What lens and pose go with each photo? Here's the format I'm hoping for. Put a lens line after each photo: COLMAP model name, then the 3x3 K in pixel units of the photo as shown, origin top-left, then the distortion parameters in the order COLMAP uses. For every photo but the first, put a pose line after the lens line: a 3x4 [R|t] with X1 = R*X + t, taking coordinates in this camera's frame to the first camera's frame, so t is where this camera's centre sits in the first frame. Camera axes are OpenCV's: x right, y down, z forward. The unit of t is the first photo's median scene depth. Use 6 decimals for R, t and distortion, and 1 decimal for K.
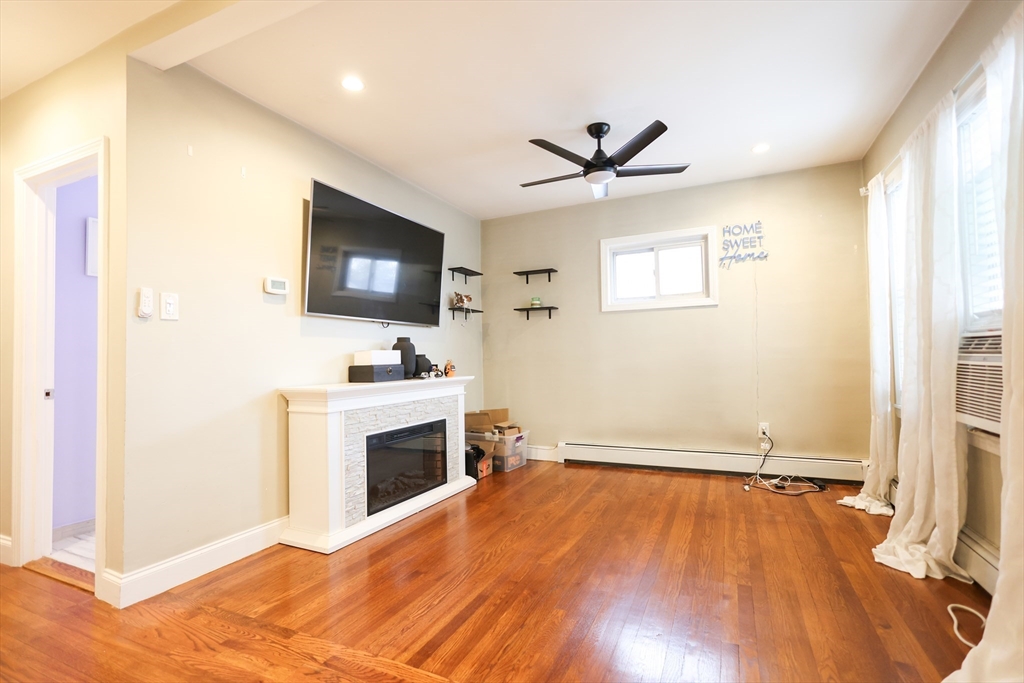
lens RADIAL K [[470.4, 0, 508.7], [0, 470.4, 343.7], [0, 0, 1]] dist [0.000646, 0.000436]
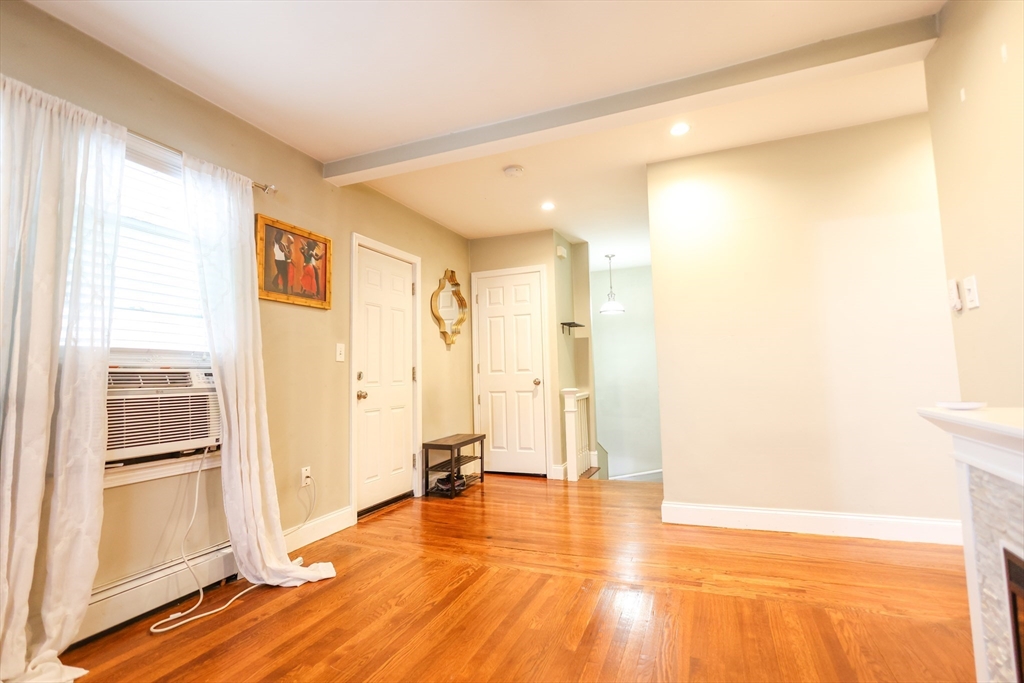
lens RADIAL K [[489.0, 0, 516.2], [0, 489.0, 335.1], [0, 0, 1]] dist [-0.001619, -0.000366]
pose [[-0.996859, 0.041019, -0.067739, 0.125979], [0.048440, 0.992547, -0.111821, 0.042966], [0.062647, -0.114751, -0.991417, 1.378496]]
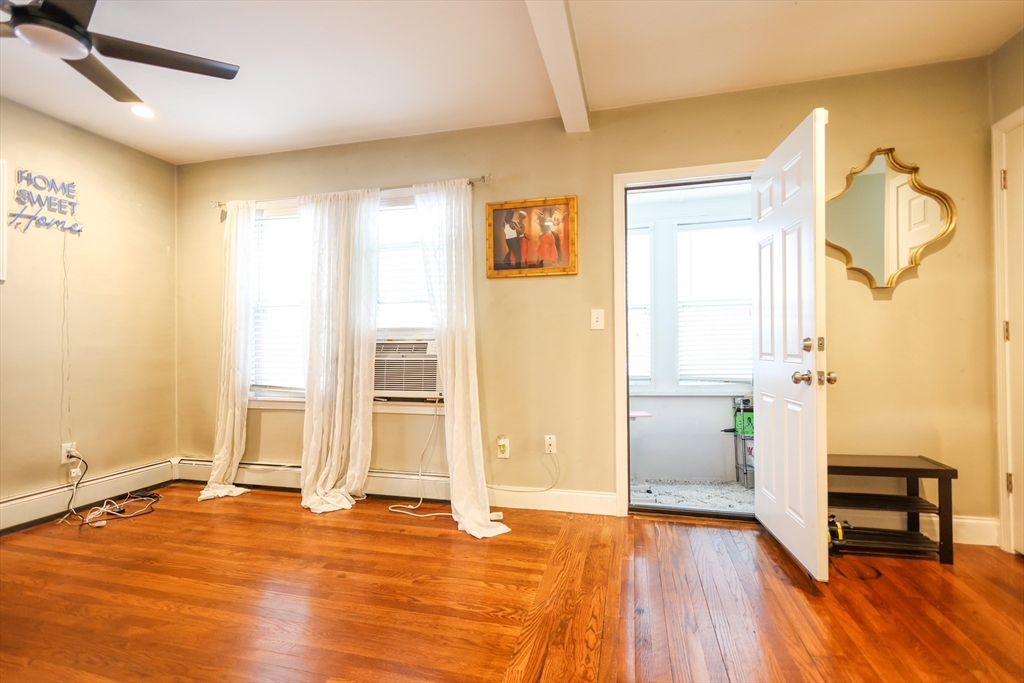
lens RADIAL K [[472.6, 0, 511.6], [0, 472.6, 345.1], [0, 0, 1]] dist [0.001222, 0.000555]
pose [[-0.184313, 0.025420, 0.982539, -0.474496], [-0.018570, 0.999397, -0.029340, 0.020783], [-0.982692, -0.023653, -0.183729, 0.565216]]
